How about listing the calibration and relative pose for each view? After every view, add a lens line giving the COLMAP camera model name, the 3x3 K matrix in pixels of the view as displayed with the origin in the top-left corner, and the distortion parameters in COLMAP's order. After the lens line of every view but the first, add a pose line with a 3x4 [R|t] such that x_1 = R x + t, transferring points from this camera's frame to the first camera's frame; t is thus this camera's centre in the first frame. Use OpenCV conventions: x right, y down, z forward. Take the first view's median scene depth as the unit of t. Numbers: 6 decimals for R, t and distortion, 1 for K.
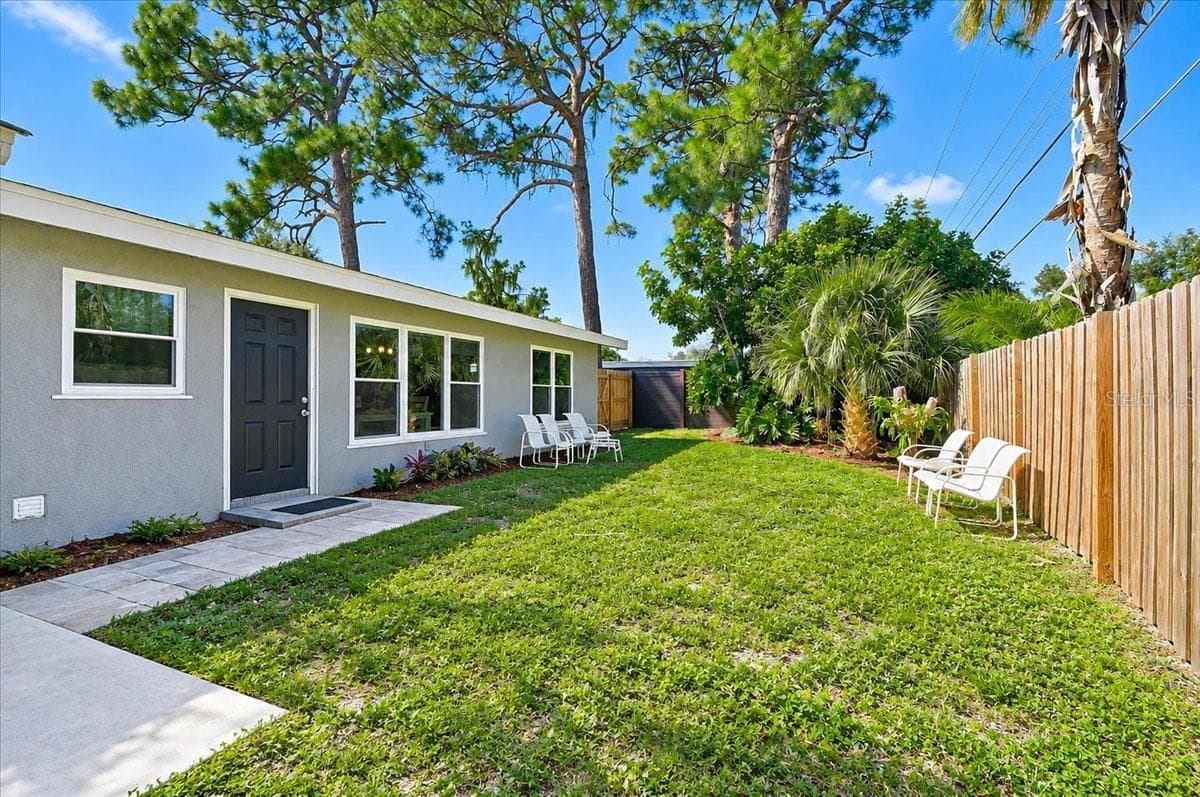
lens RADIAL K [[572.4, 0, 603.1], [0, 572.4, 397.1], [0, 0, 1]] dist [-0.002303, -0.003226]
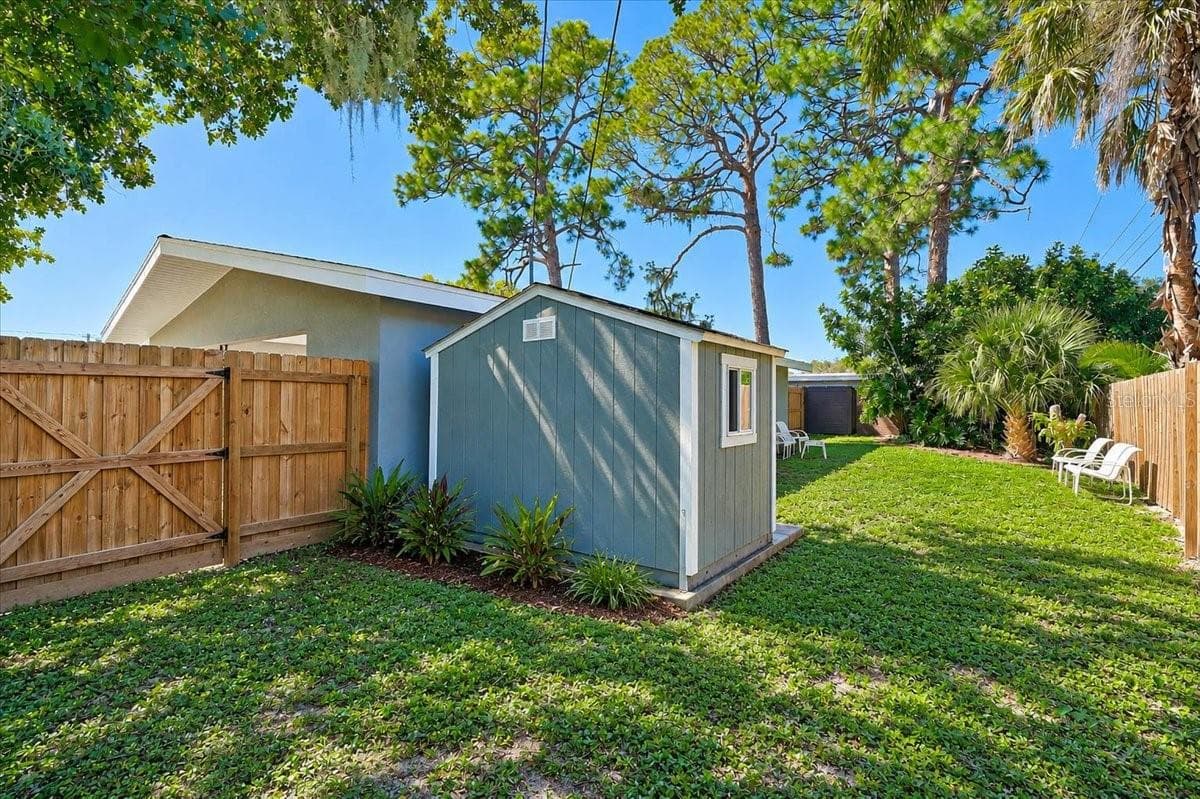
lens RADIAL K [[572.4, 0, 596.4], [0, 572.4, 394.6], [0, 0, 1]] dist [-0.002303, -0.003226]
pose [[0.976933, 0.001784, -0.213541, -0.141477], [-0.005417, 0.999850, -0.016431, -0.009147], [0.213479, 0.017209, 0.976796, -0.310067]]
